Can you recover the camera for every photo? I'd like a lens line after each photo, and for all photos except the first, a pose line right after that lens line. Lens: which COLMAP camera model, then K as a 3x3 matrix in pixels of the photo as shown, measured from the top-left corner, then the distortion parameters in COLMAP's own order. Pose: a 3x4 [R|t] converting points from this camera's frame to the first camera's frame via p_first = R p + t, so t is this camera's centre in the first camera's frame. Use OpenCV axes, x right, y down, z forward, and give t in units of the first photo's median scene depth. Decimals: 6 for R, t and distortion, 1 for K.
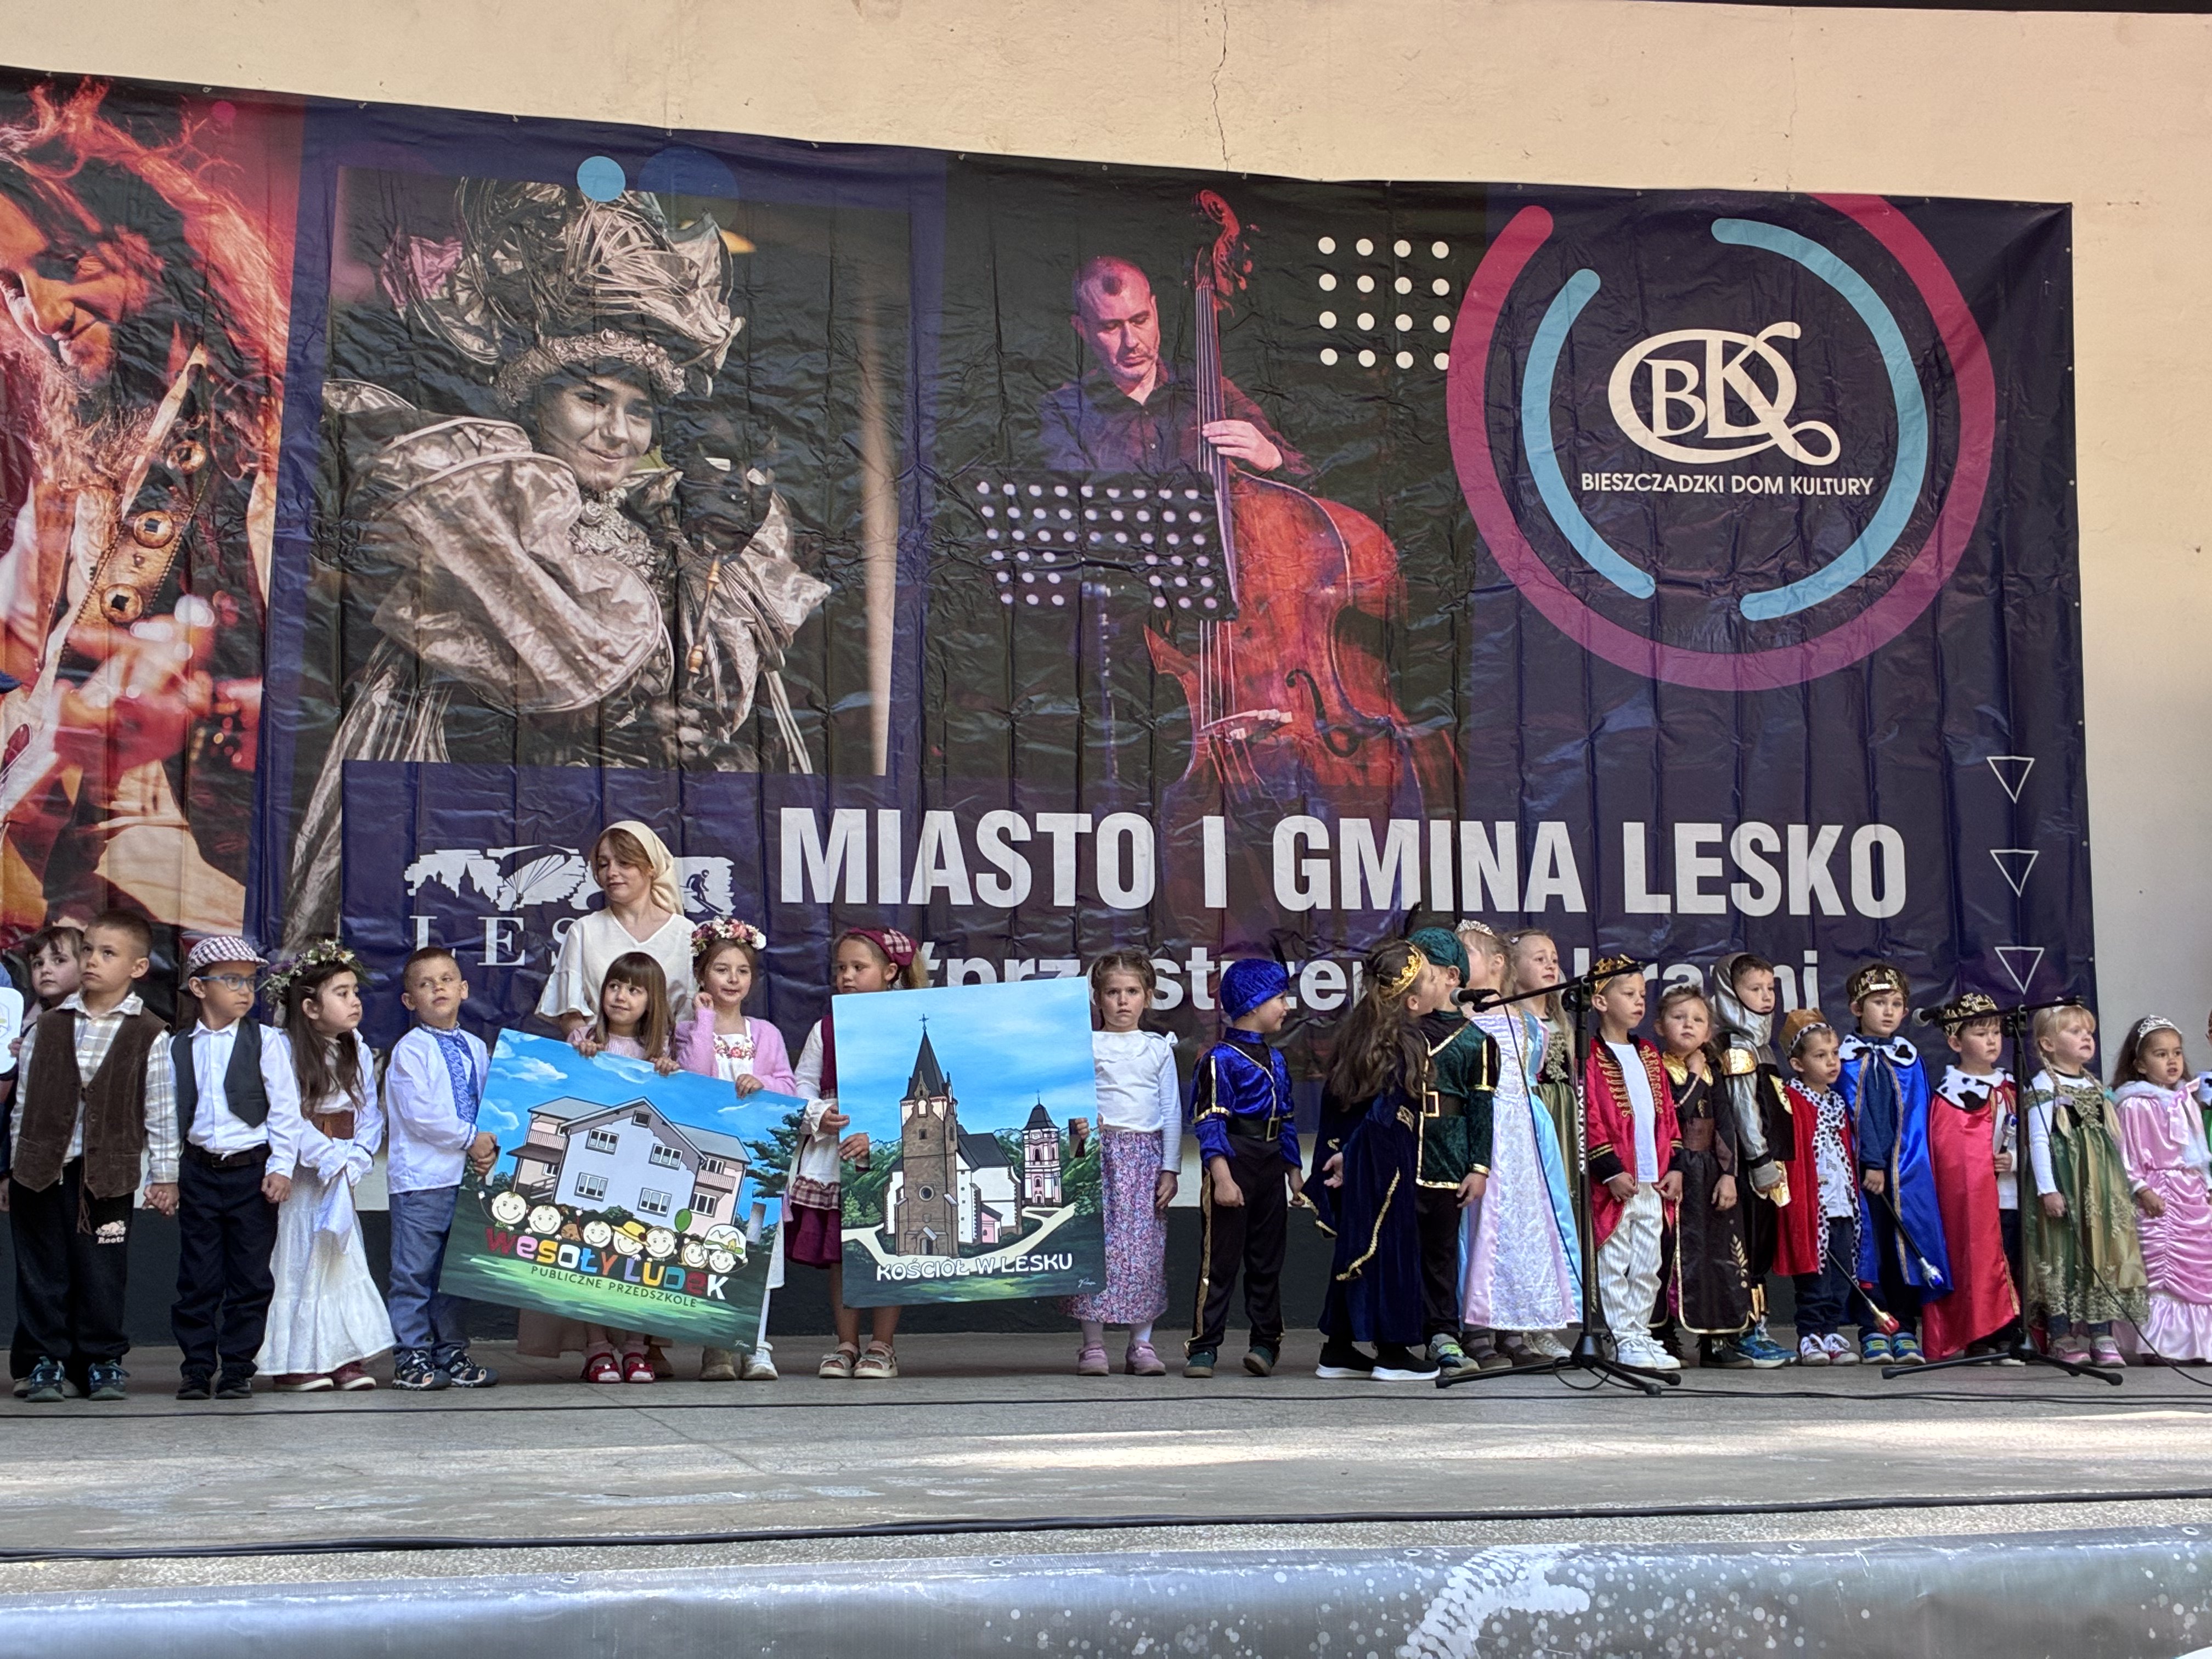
lens RADIAL K [[3285.9, 0, 1118.8], [0, 3285.9, 824.6], [0, 0, 1]] dist [0.050233, 0.000000]
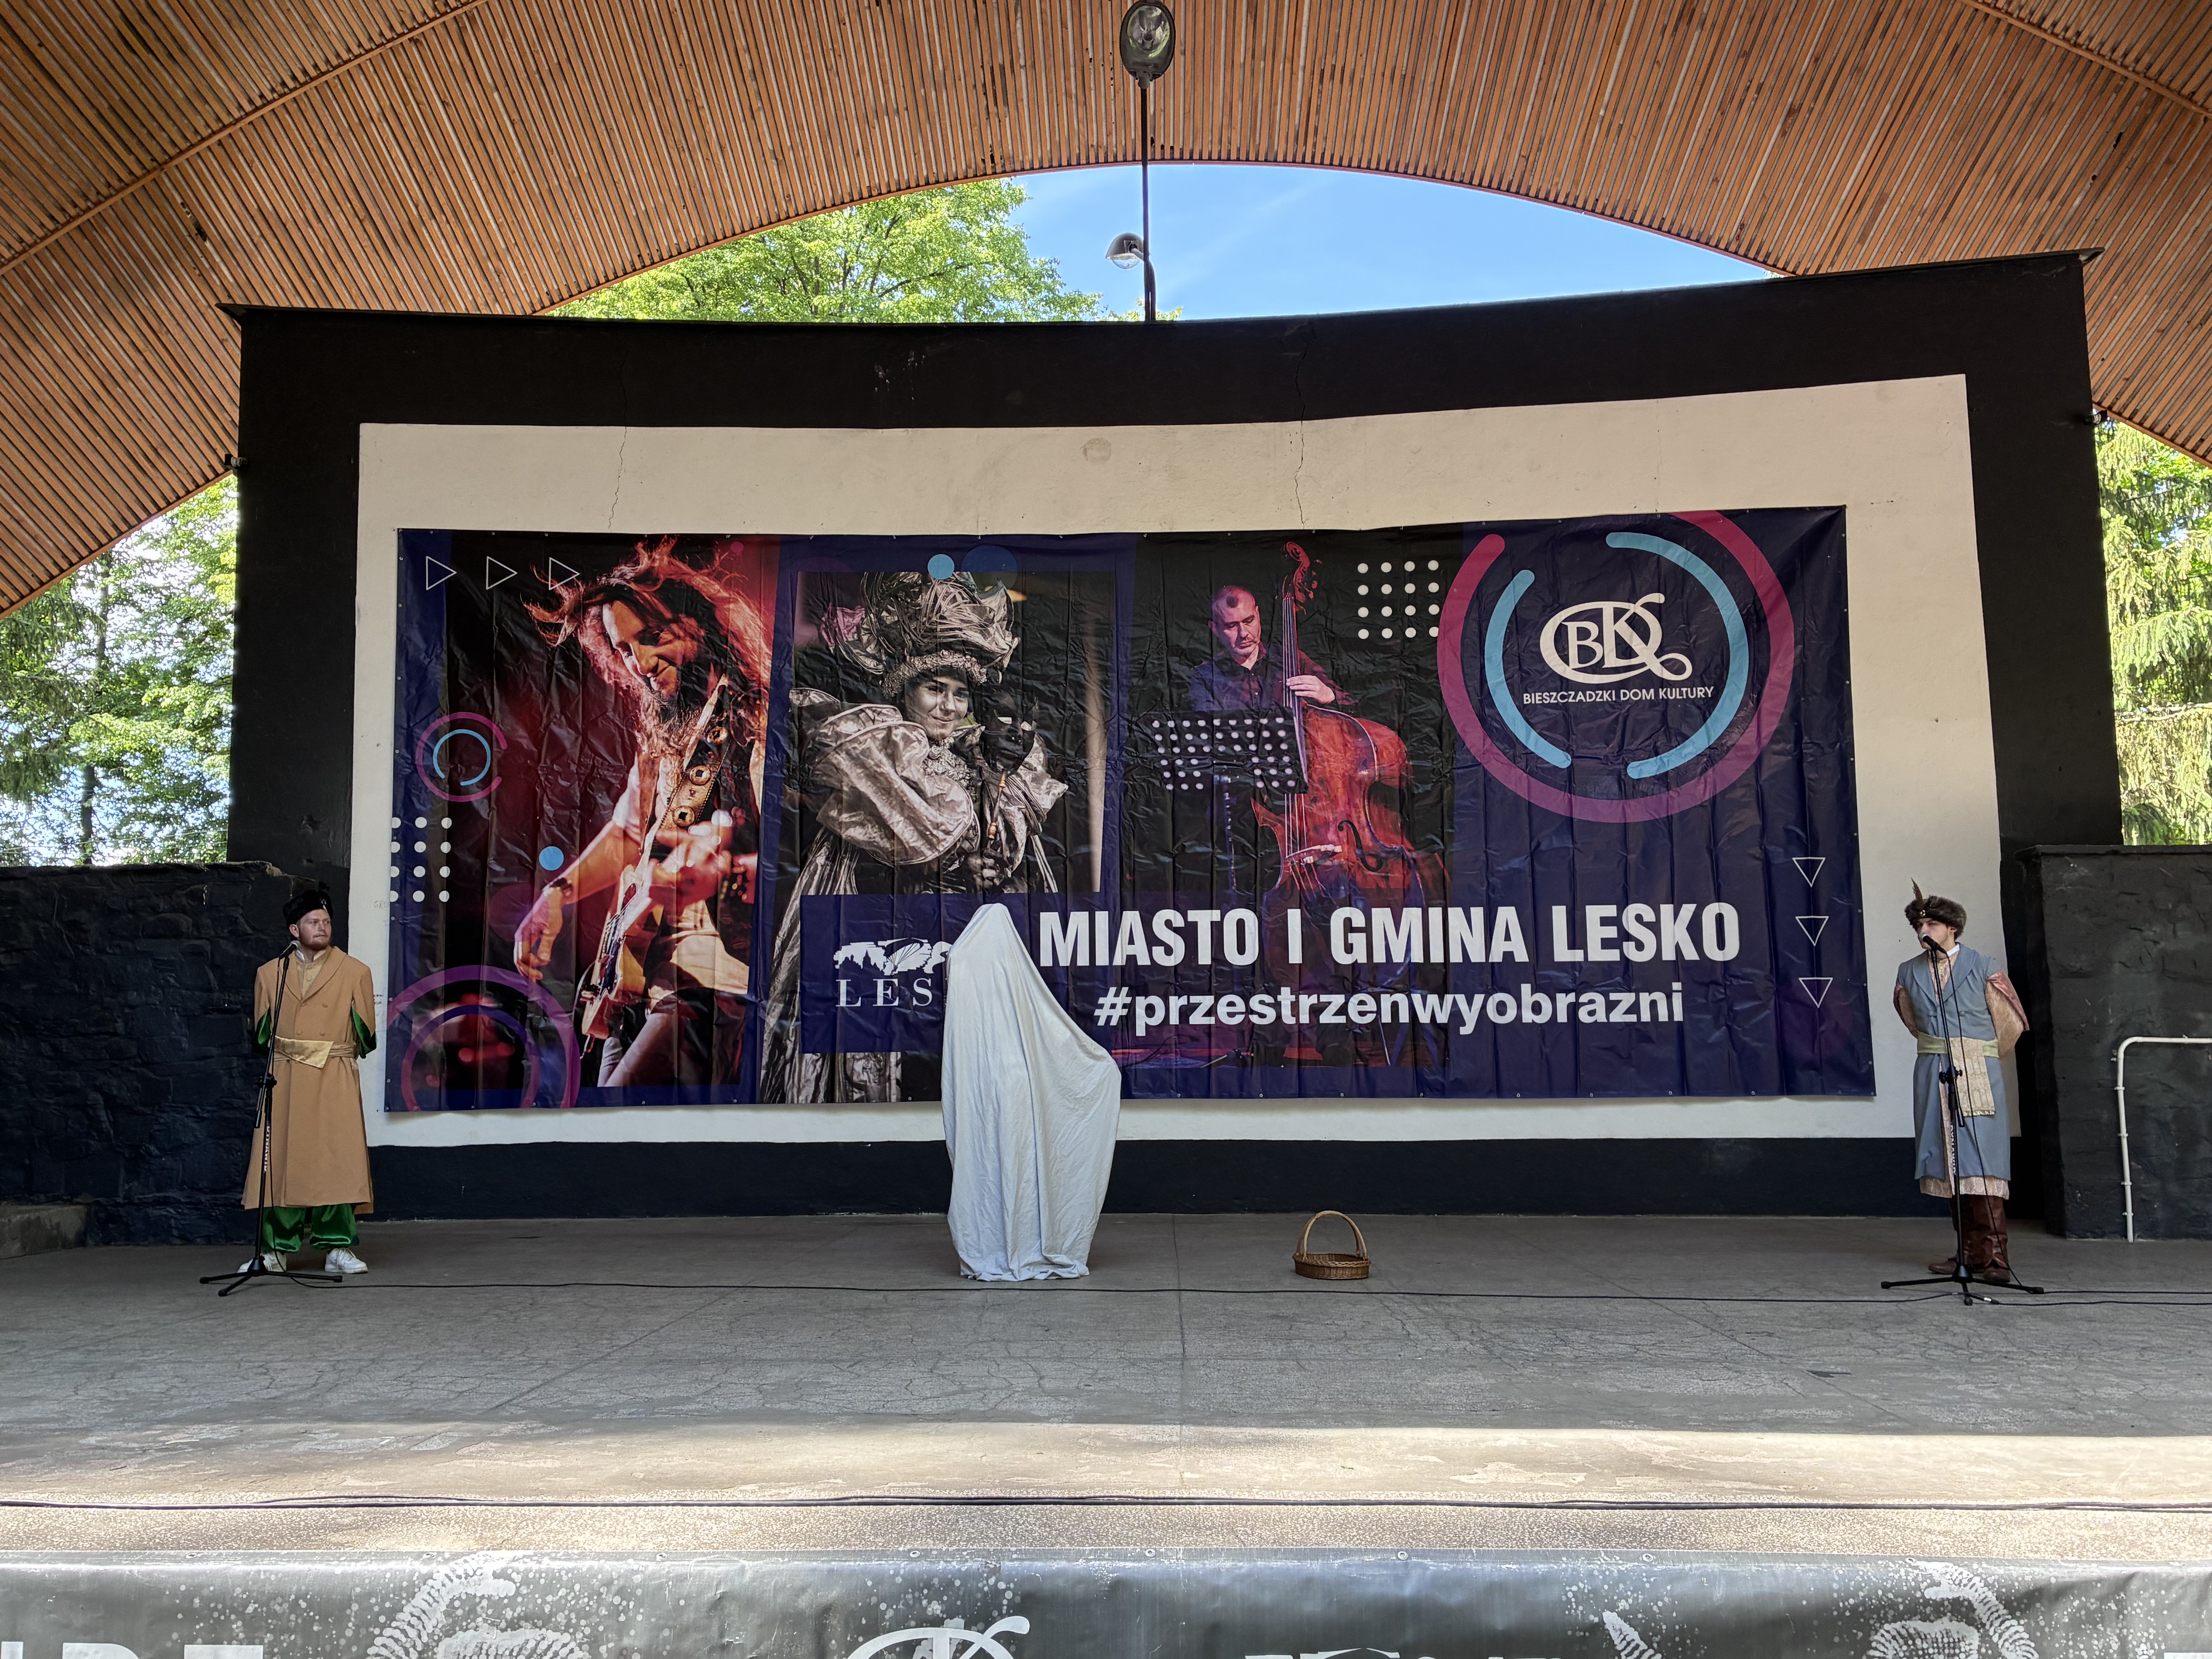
lens RADIAL K [[1890.8, 0, 1120.1], [0, 1890.8, 811.0], [0, 0, 1]] dist [0.047029, -0.053374]
pose [[0.963131, -0.035734, -0.266650, 0.211317], [0.033257, 0.999352, -0.013802, -0.044426], [0.266971, 0.004426, 0.963694, 0.029055]]
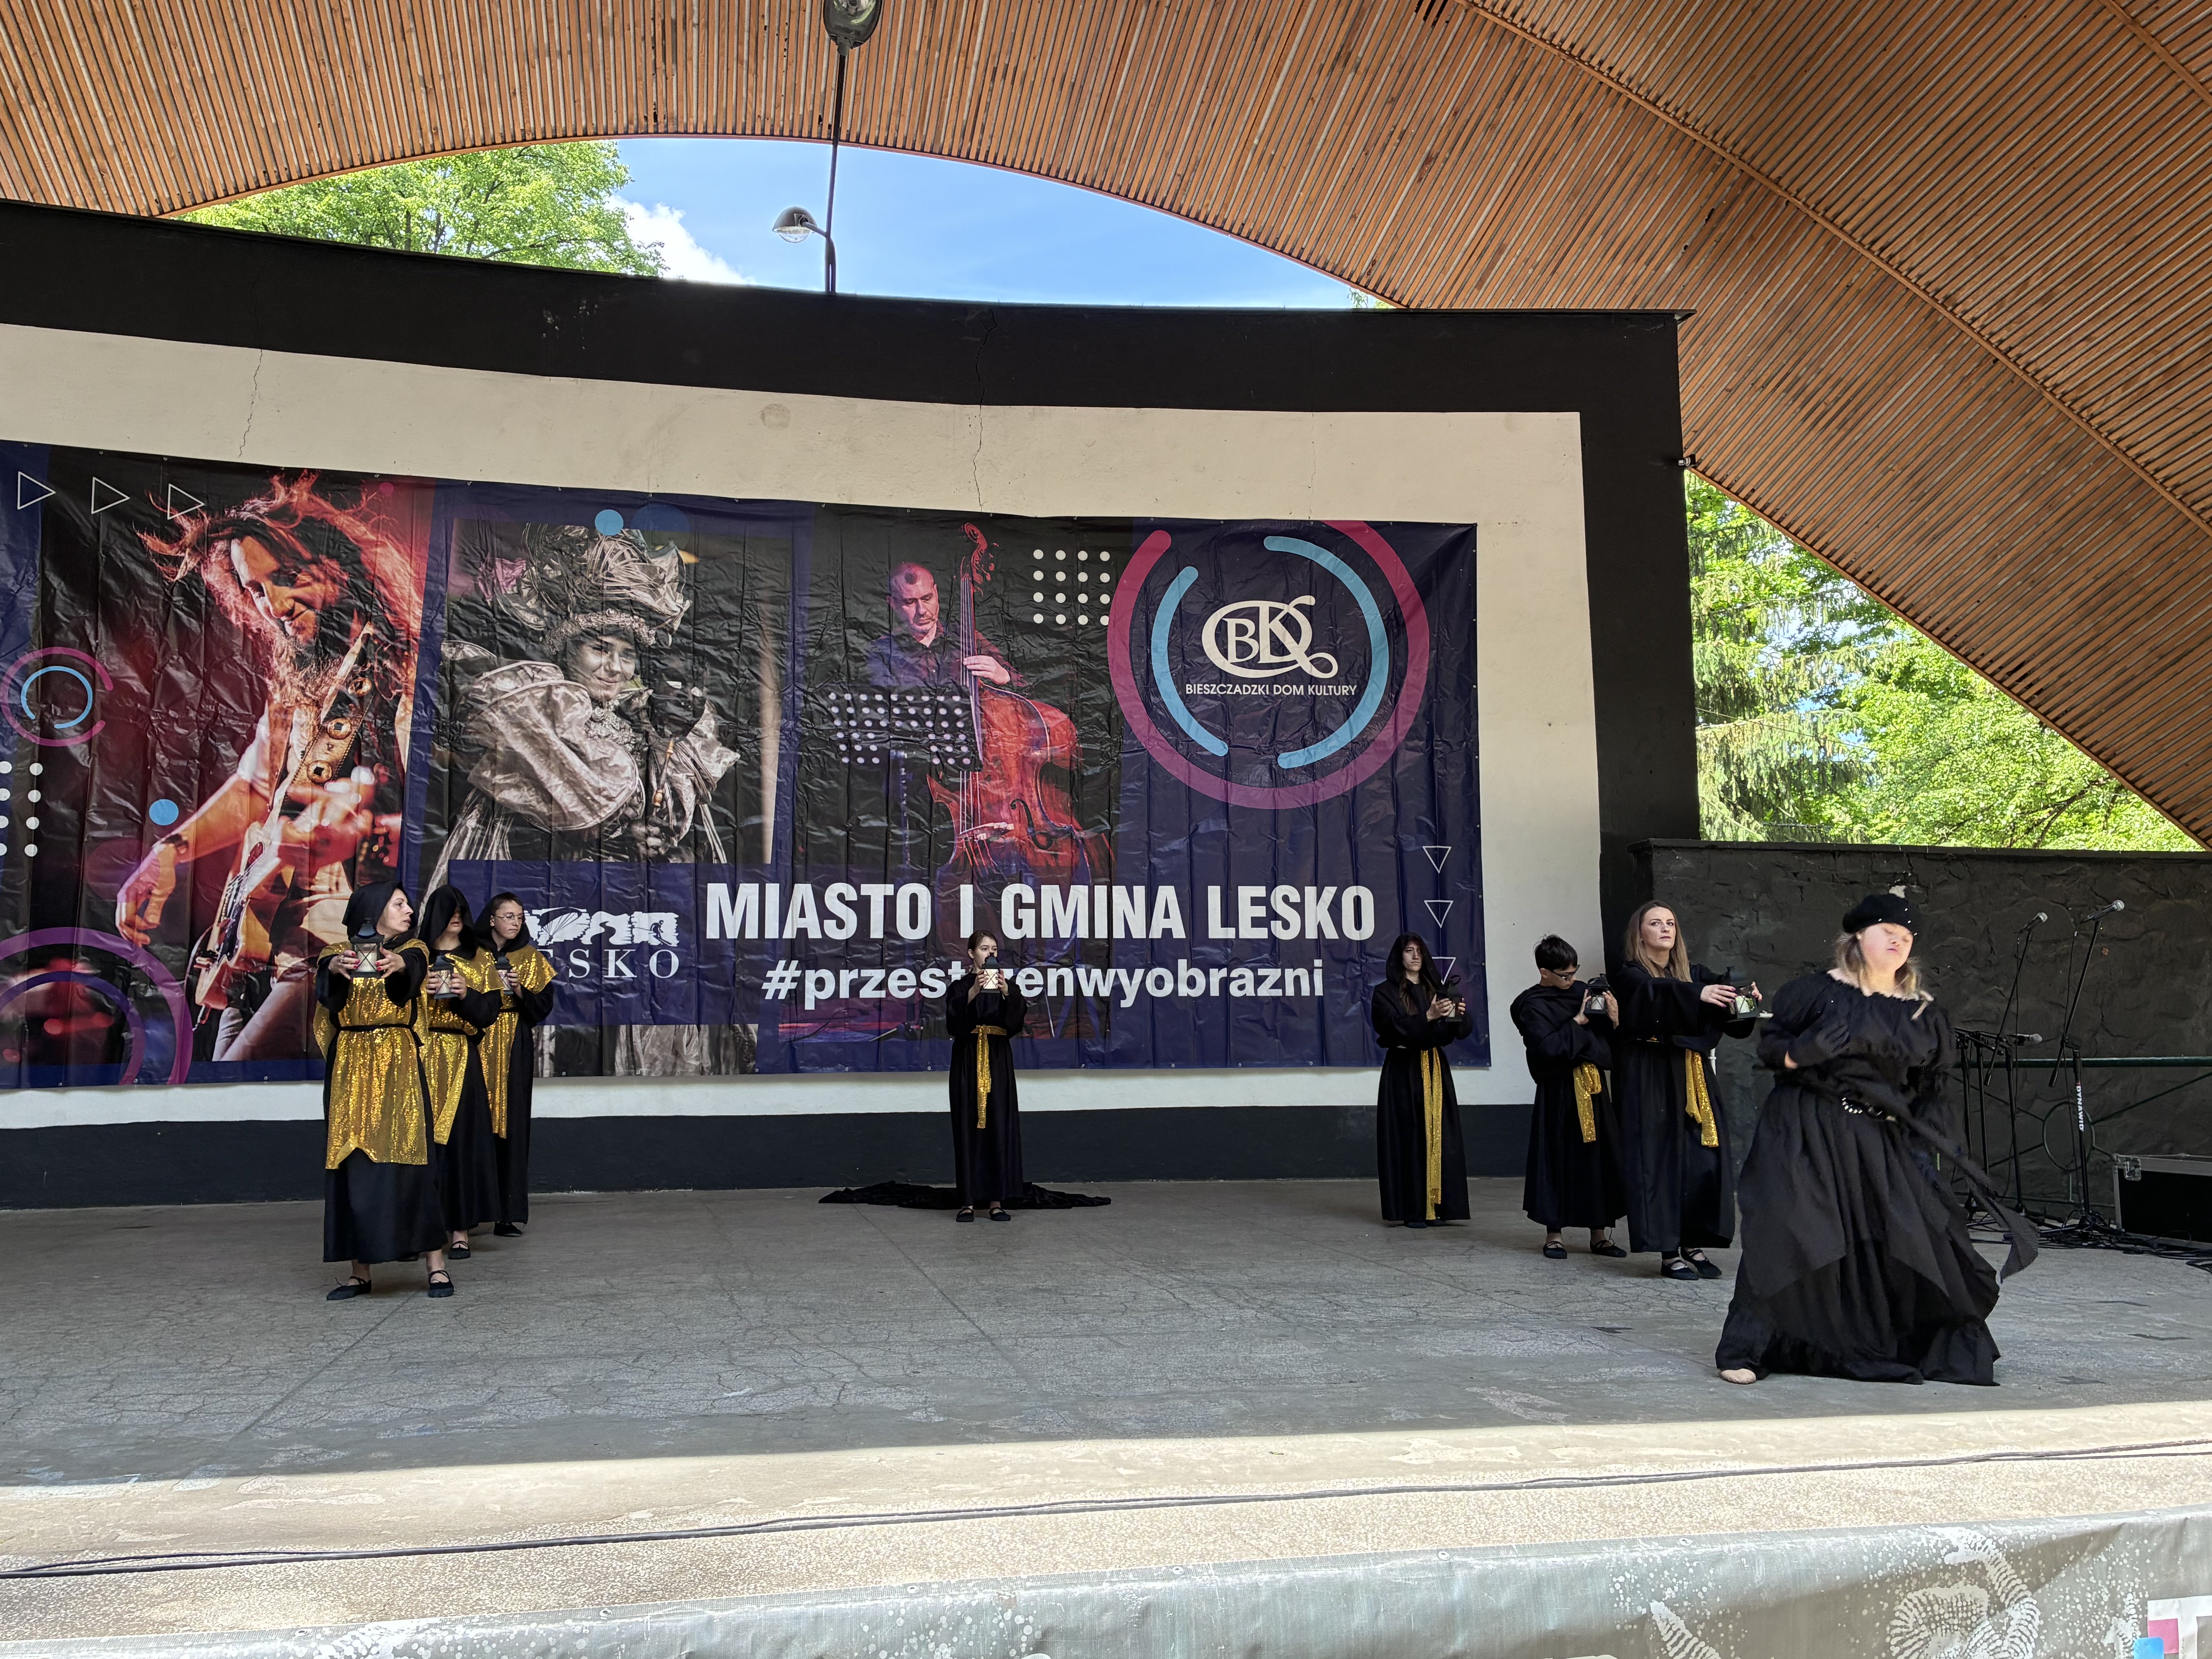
lens RADIAL K [[1777.2, 0, 1088.7], [0, 1777.2, 820.3], [0, 0, 1]] dist [0.037223, -0.036746]
pose [[0.999316, -0.003706, -0.036791, 0.132371], [0.003705, 0.999993, -0.000081, -0.037488], [0.036791, -0.000056, 0.999323, 0.066111]]
